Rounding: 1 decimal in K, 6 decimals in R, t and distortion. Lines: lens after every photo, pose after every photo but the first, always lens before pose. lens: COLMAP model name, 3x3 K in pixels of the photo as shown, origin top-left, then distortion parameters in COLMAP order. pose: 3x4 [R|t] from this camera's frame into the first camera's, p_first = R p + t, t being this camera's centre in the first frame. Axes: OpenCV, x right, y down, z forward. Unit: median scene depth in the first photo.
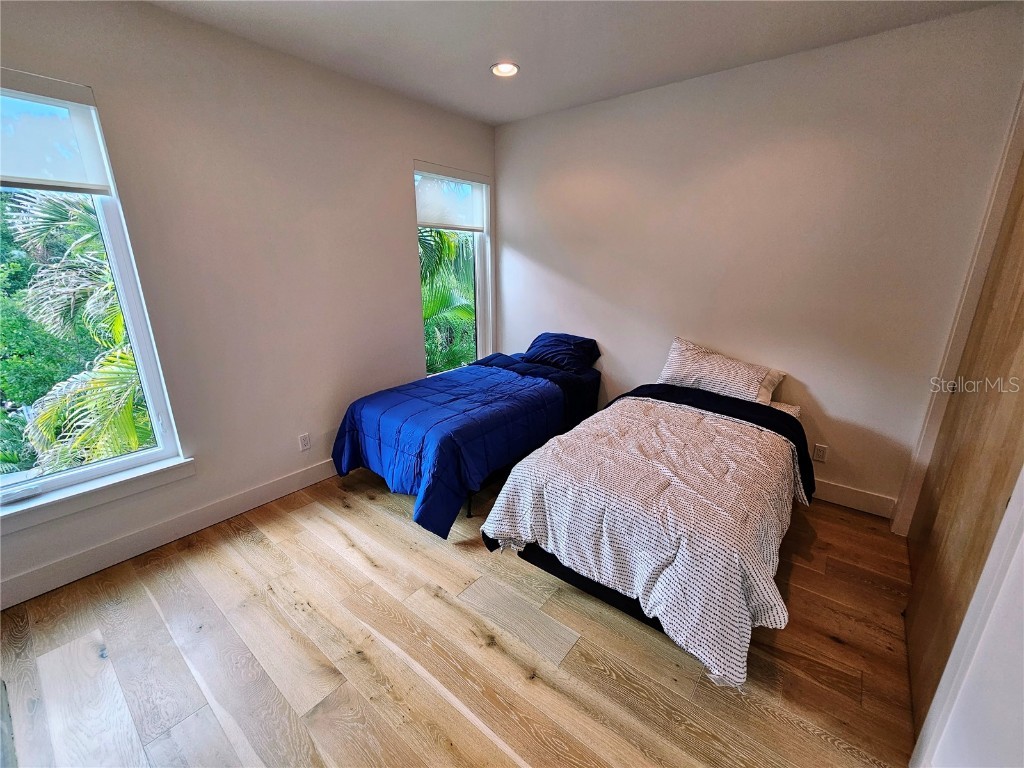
lens RADIAL K [[423.8, 0, 513.2], [0, 423.8, 386.0], [0, 0, 1]] dist [-0.003690, 0.000053]
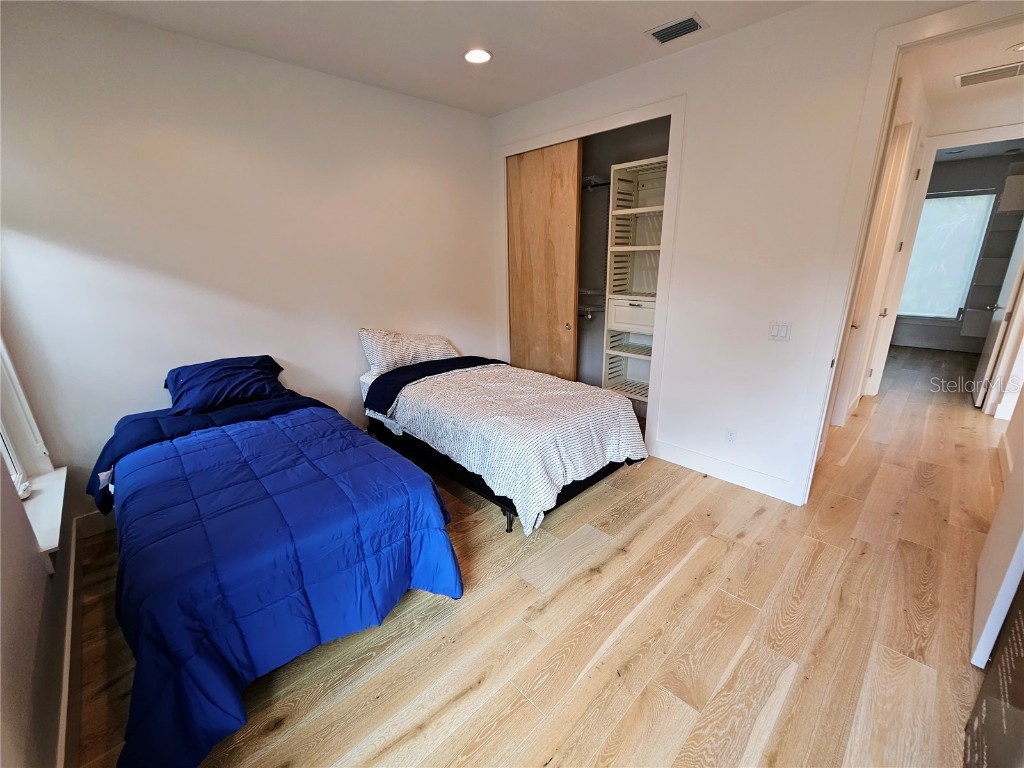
lens RADIAL K [[423.8, 0, 513.2], [0, 423.8, 386.0], [0, 0, 1]] dist [-0.003690, 0.000053]
pose [[0.123270, -0.294351, 0.947714, -1.005609], [0.301092, 0.921074, 0.246914, -0.219023], [-0.945594, 0.254912, 0.202168, 0.819173]]
